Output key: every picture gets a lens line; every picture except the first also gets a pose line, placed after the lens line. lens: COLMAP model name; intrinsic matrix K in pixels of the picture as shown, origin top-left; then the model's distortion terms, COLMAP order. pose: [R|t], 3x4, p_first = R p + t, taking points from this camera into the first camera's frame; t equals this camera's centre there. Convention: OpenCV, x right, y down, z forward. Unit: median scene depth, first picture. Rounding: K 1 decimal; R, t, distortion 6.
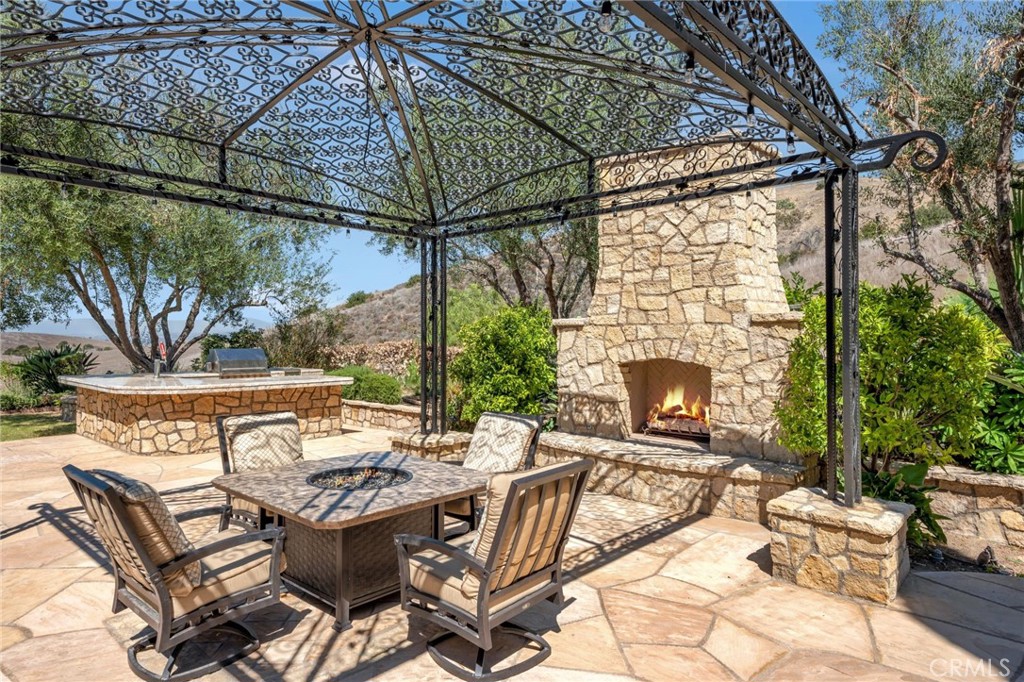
lens RADIAL K [[628.5, 0, 511.1], [0, 628.5, 340.2], [0, 0, 1]] dist [-0.009145, -0.000845]
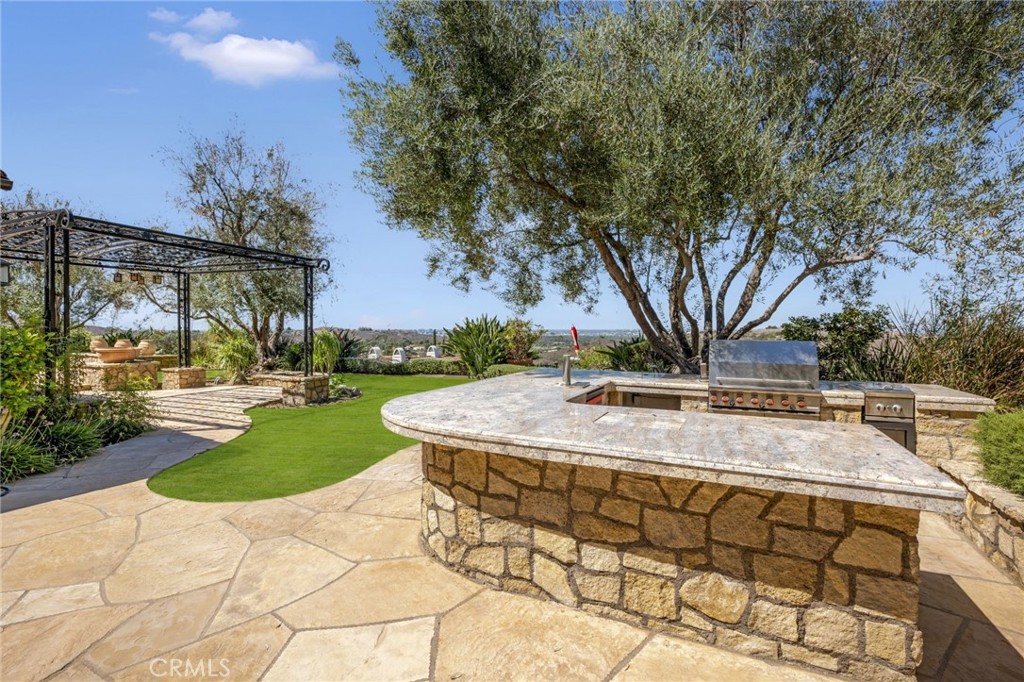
lens RADIAL K [[489.0, 0, 507.6], [0, 489.0, 336.7], [0, 0, 1]] dist [0.001090, 0.000232]
pose [[0.309561, 0.018893, -0.950692, -0.160947], [-0.009725, 0.999813, 0.016703, 0.007911], [0.950830, 0.004075, 0.309687, 0.916921]]
